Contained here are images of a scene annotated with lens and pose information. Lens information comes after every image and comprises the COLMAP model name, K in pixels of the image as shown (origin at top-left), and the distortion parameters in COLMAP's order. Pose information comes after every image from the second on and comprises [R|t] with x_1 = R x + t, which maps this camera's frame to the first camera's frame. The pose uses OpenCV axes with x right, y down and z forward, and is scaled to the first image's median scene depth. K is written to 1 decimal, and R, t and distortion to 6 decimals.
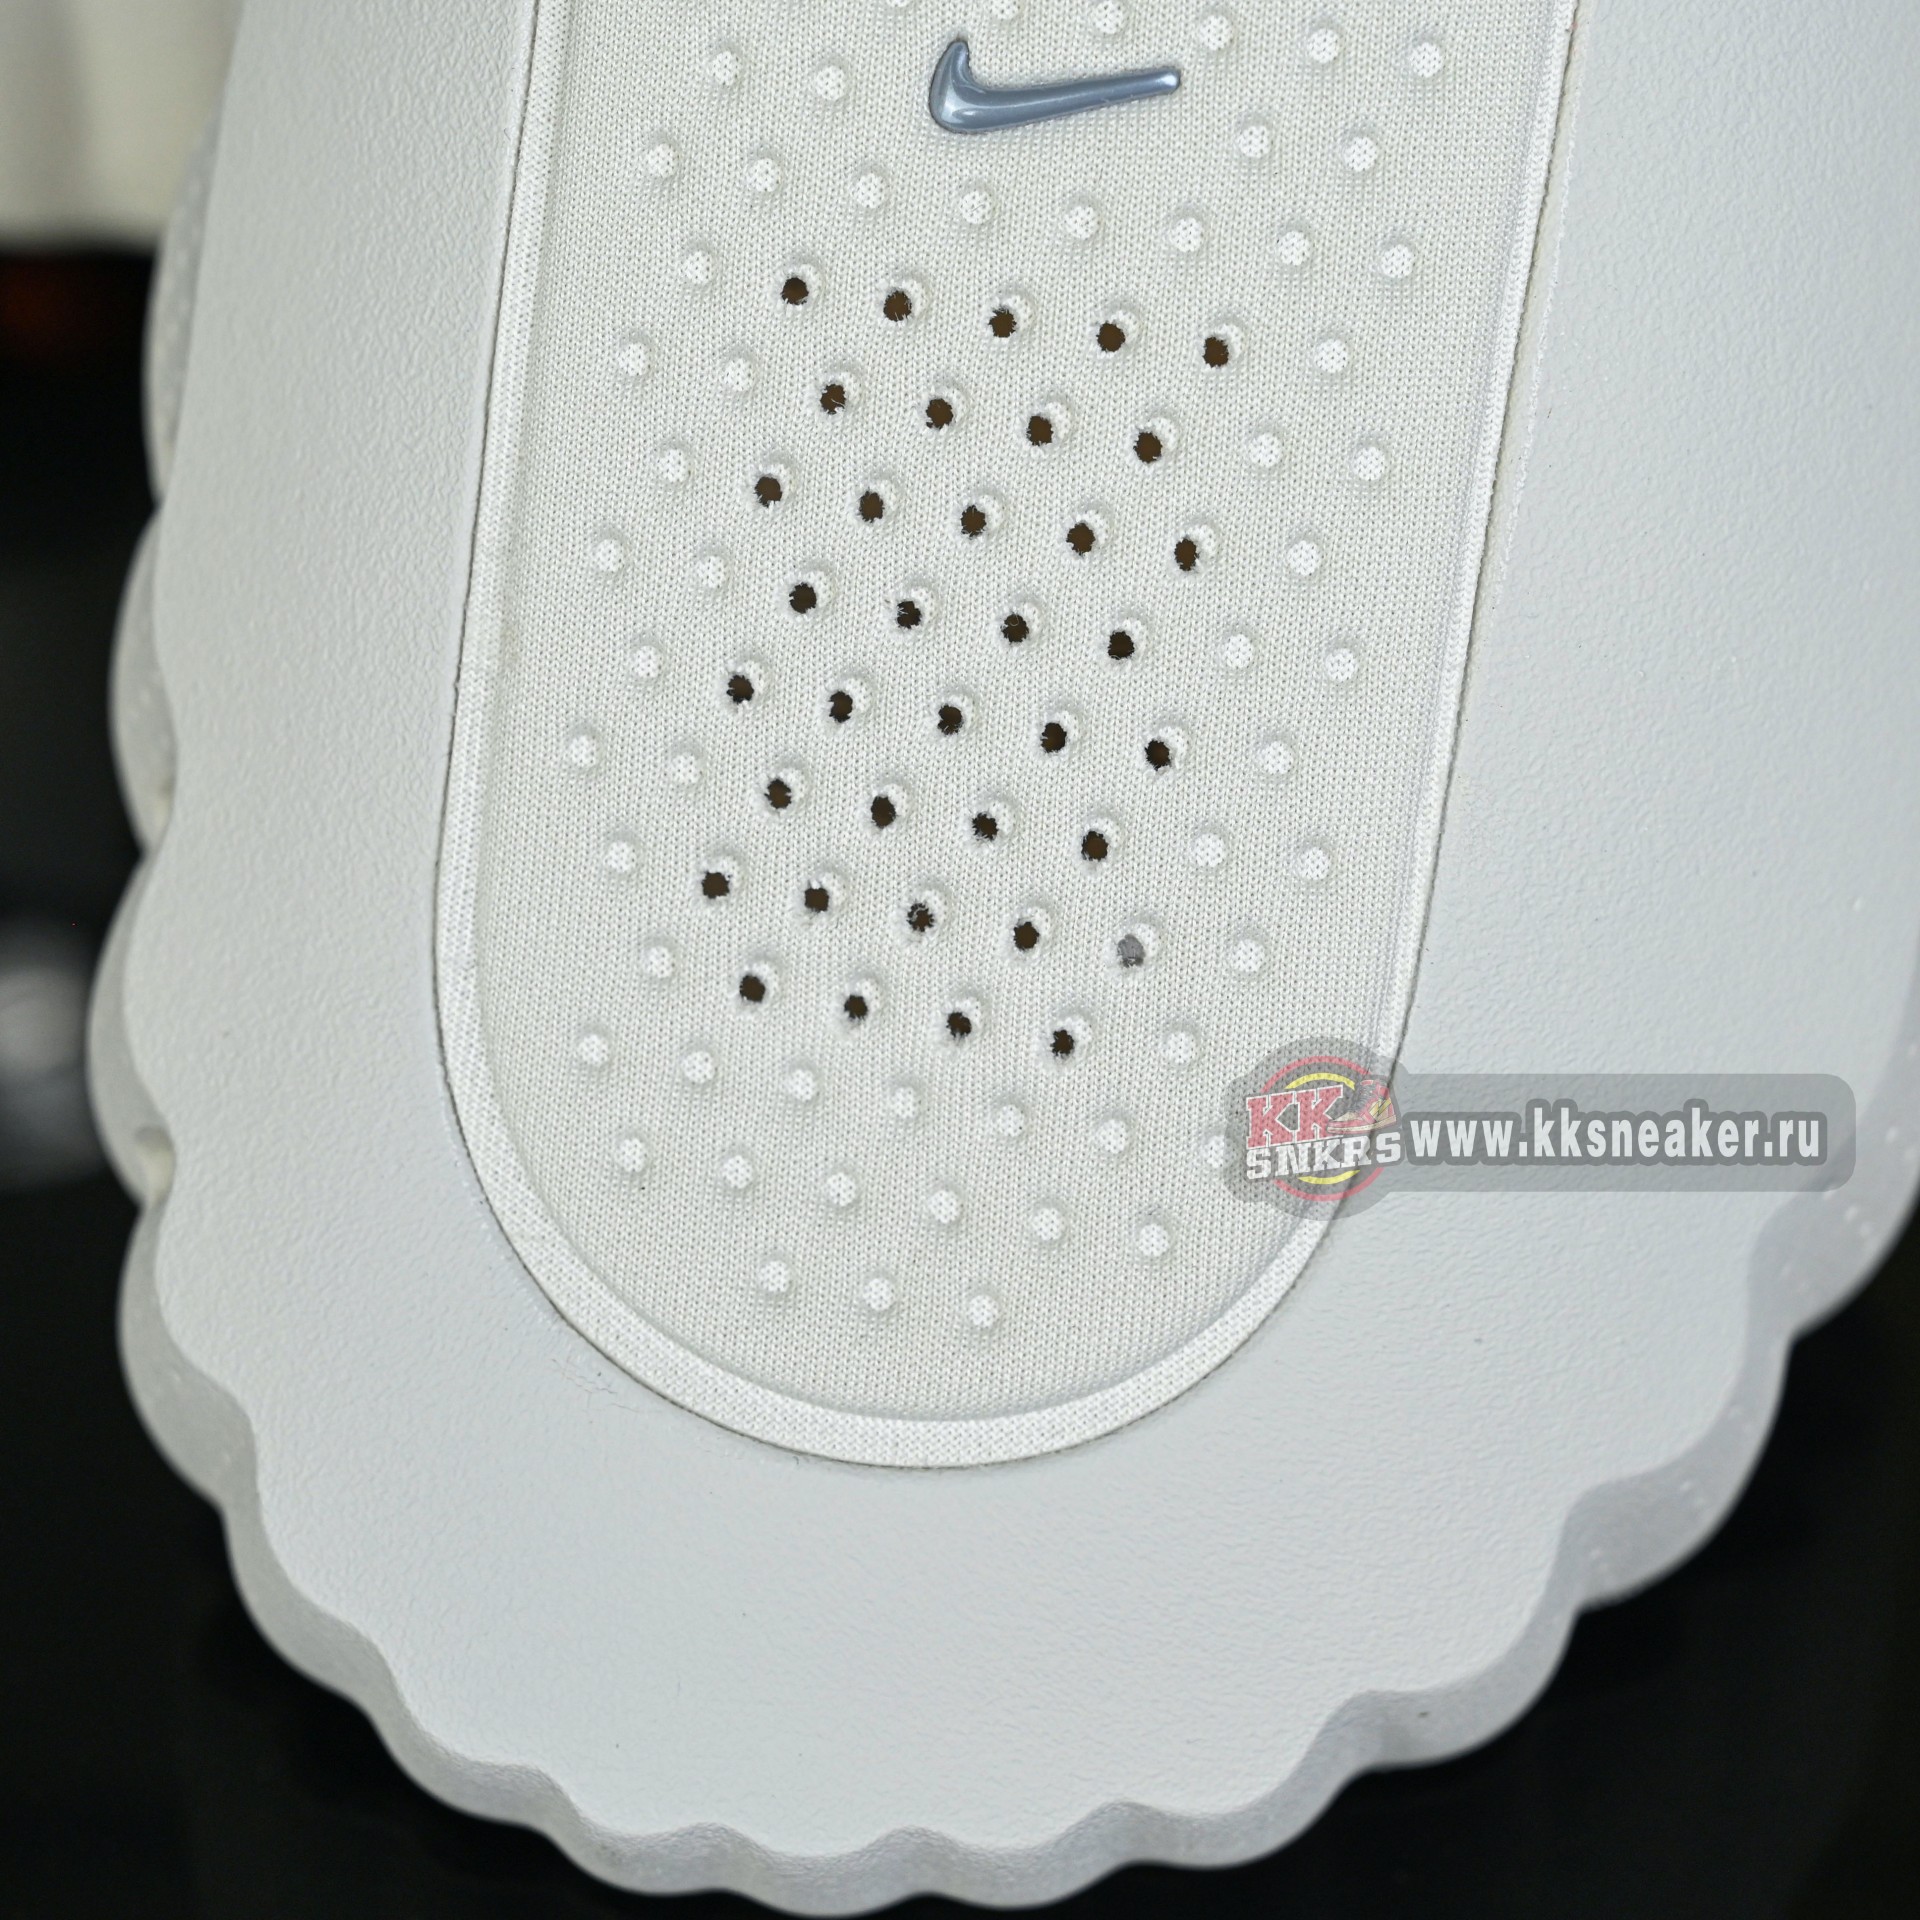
lens RADIAL K [[5893.0, 0, 960.0], [0, 5893.0, 960.0], [0, 0, 1]] dist [0.028443, -0.170201]
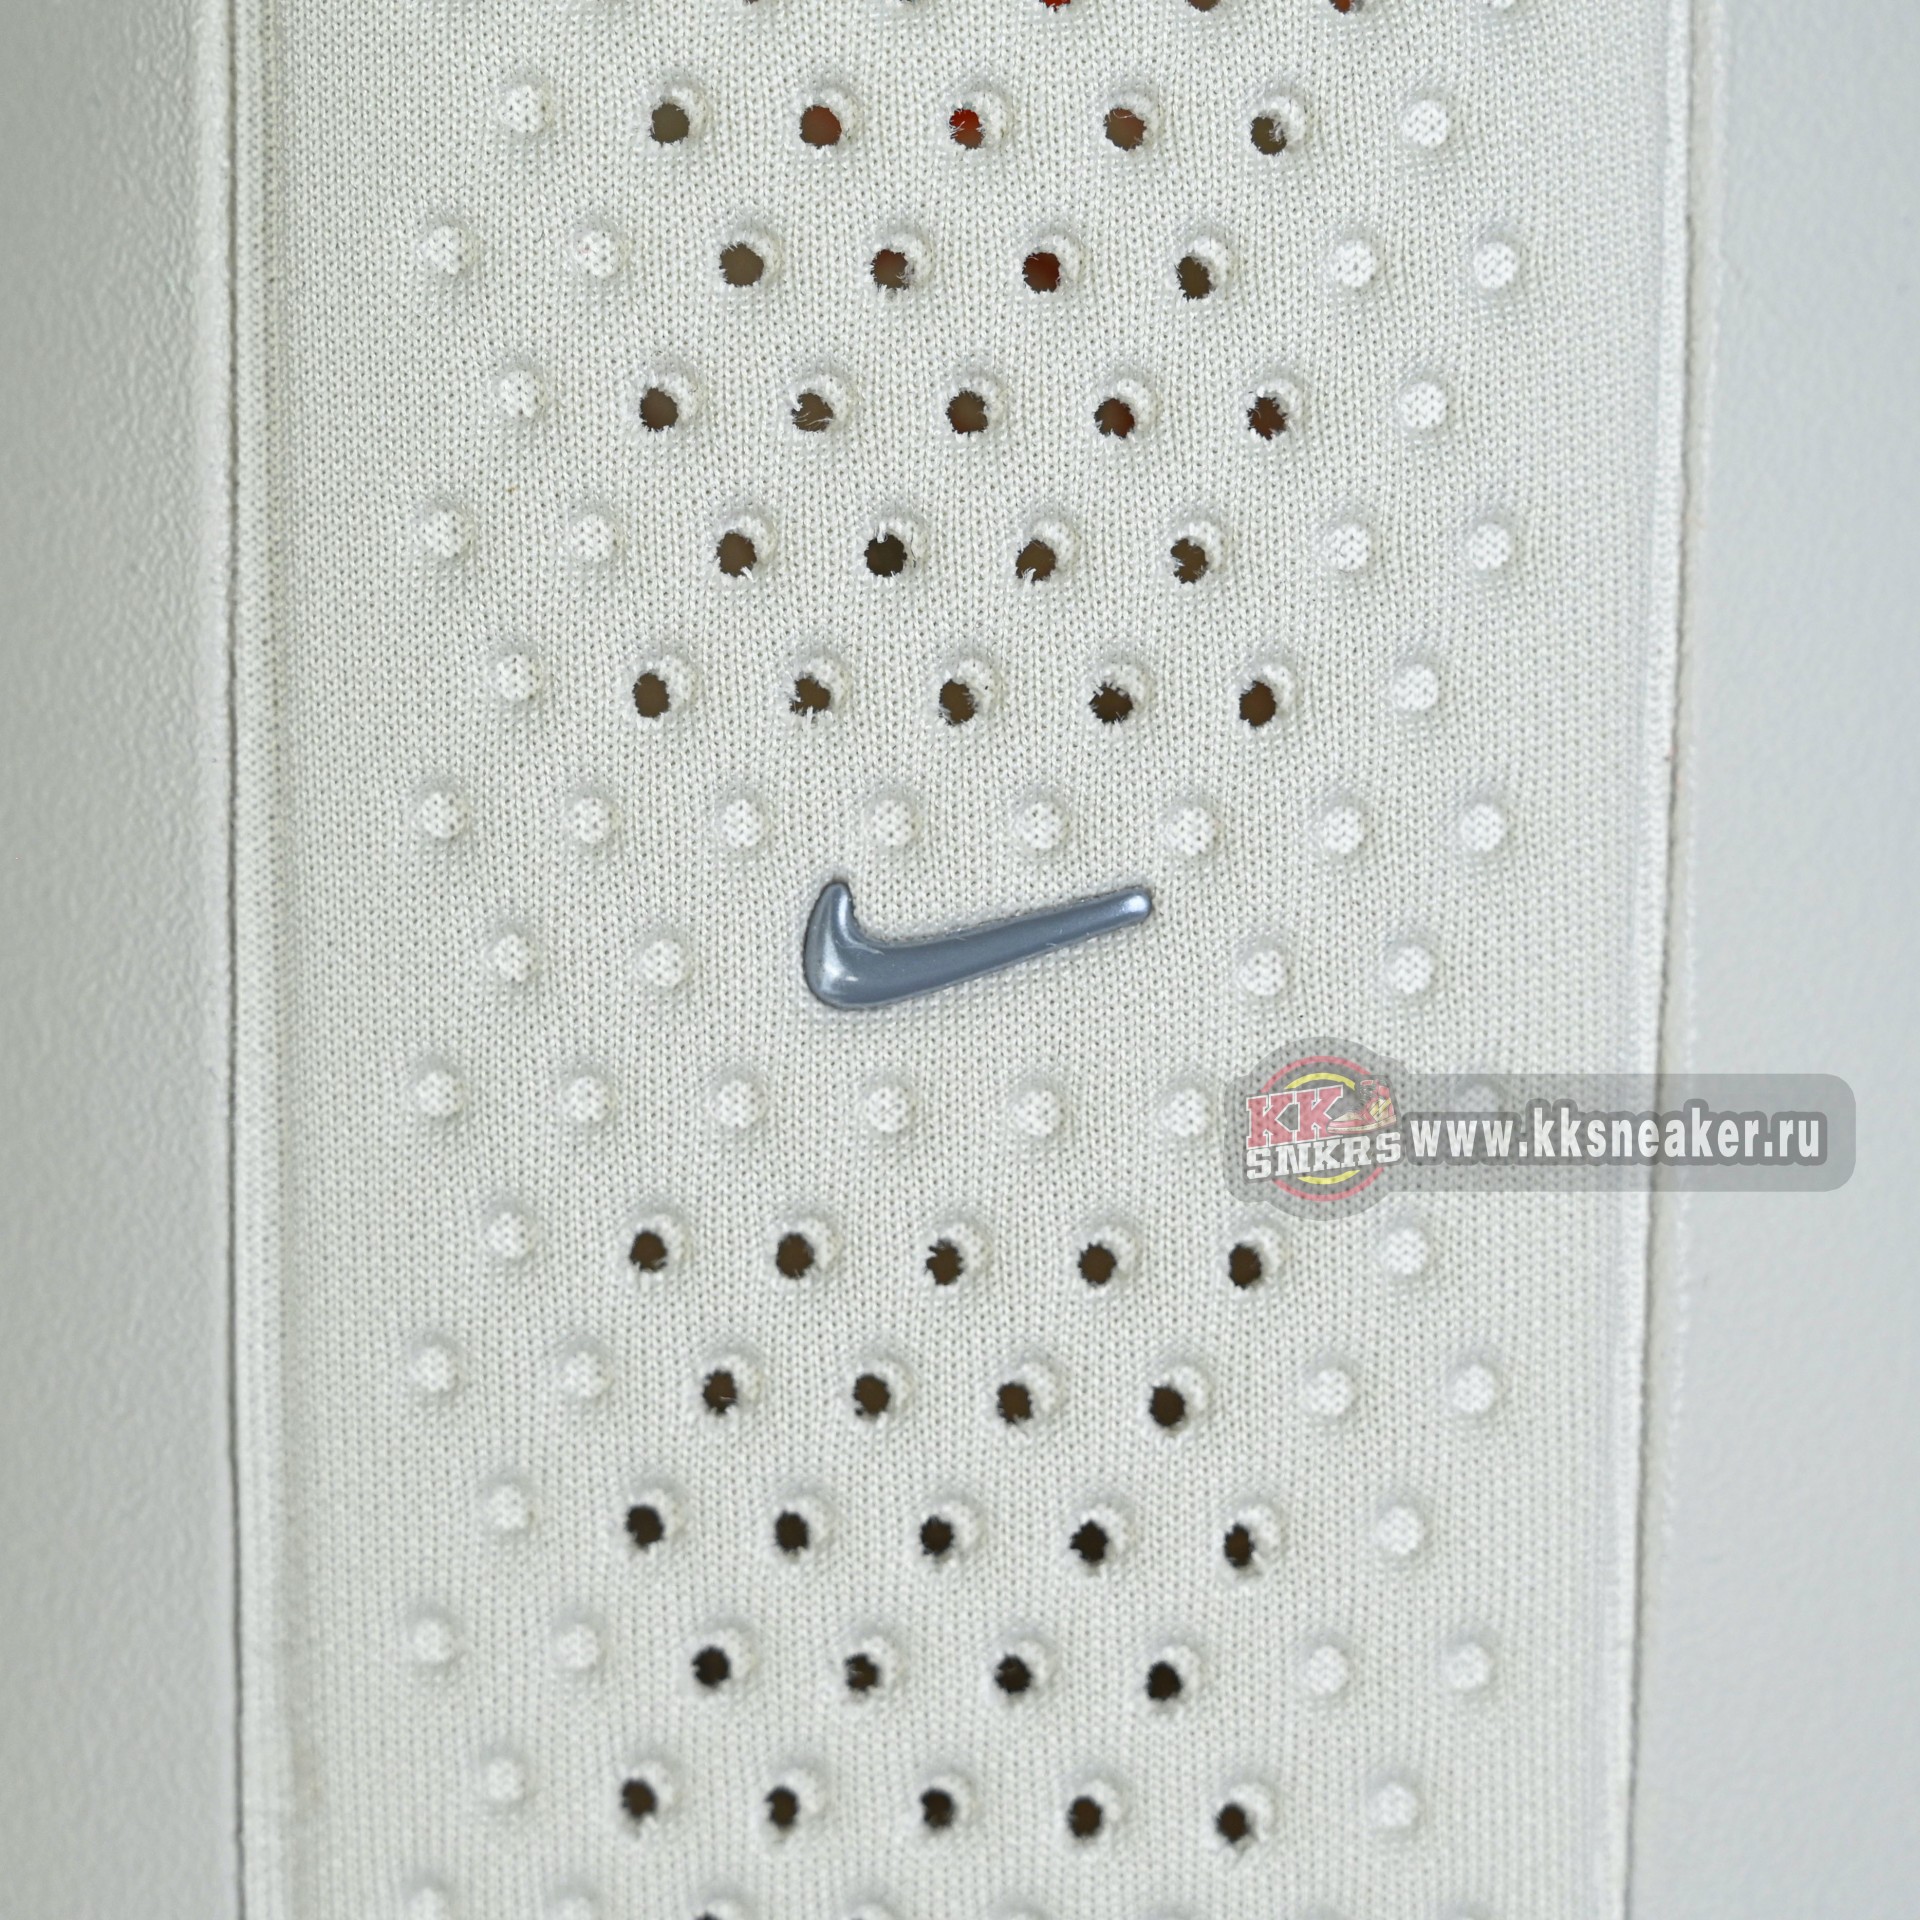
lens RADIAL K [[5893.0, 0, 960.0], [0, 5893.0, 960.0], [0, 0, 1]] dist [0.028443, -0.170201]
pose [[0.988715, -0.128864, 0.076396, -0.040669], [0.128077, 0.991649, 0.015137, -0.154515], [-0.077708, -0.005181, 0.996963, 0.286559]]
